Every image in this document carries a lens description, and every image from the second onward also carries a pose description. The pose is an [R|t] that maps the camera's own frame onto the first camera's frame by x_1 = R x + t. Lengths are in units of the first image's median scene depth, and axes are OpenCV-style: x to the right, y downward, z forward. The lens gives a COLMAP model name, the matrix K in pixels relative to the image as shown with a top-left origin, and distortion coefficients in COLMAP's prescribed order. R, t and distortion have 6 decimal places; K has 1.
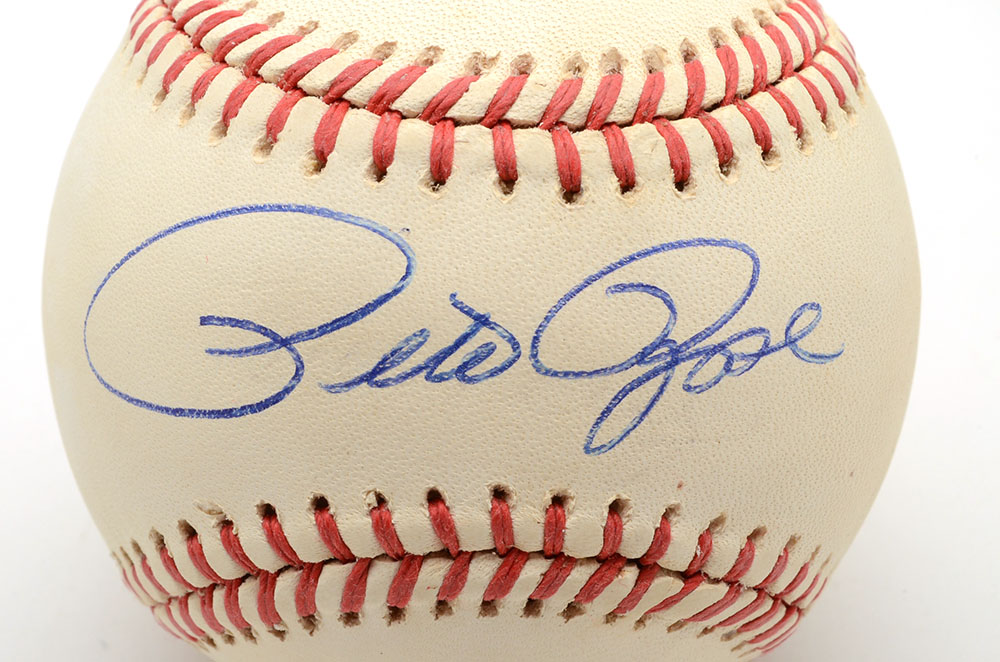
lens RADIAL K [[2376.1, 0, 495.3], [0, 2376.1, 330.1], [0, 0, 1]] dist [-0.268141, 0.000000]
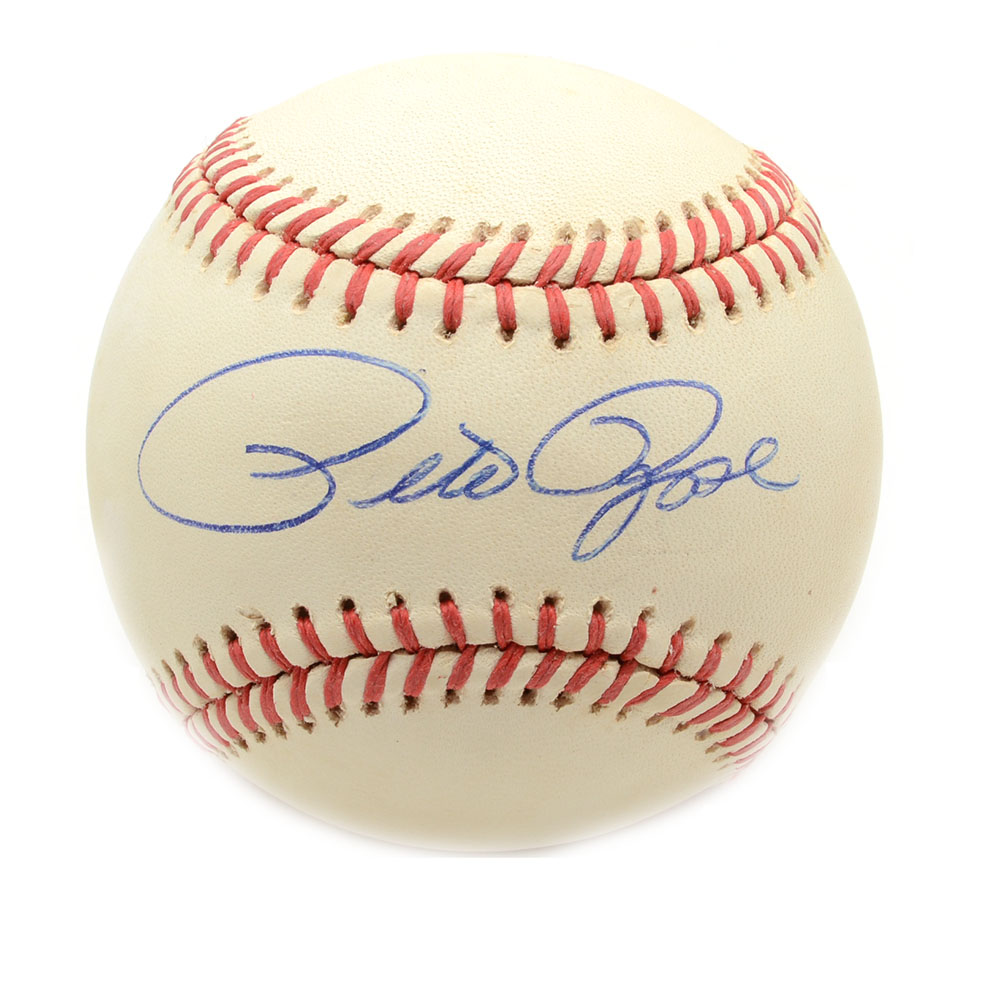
lens RADIAL K [[3171.8, 0, 498.5], [0, 3171.8, 500.2], [0, 0, 1]] dist [-0.570885, 0.000000]
pose [[0.999993, 0.003371, 0.001851, -0.002215], [-0.003319, 0.999625, -0.027178, 0.063279], [-0.001941, 0.027172, 0.999629, -0.564529]]
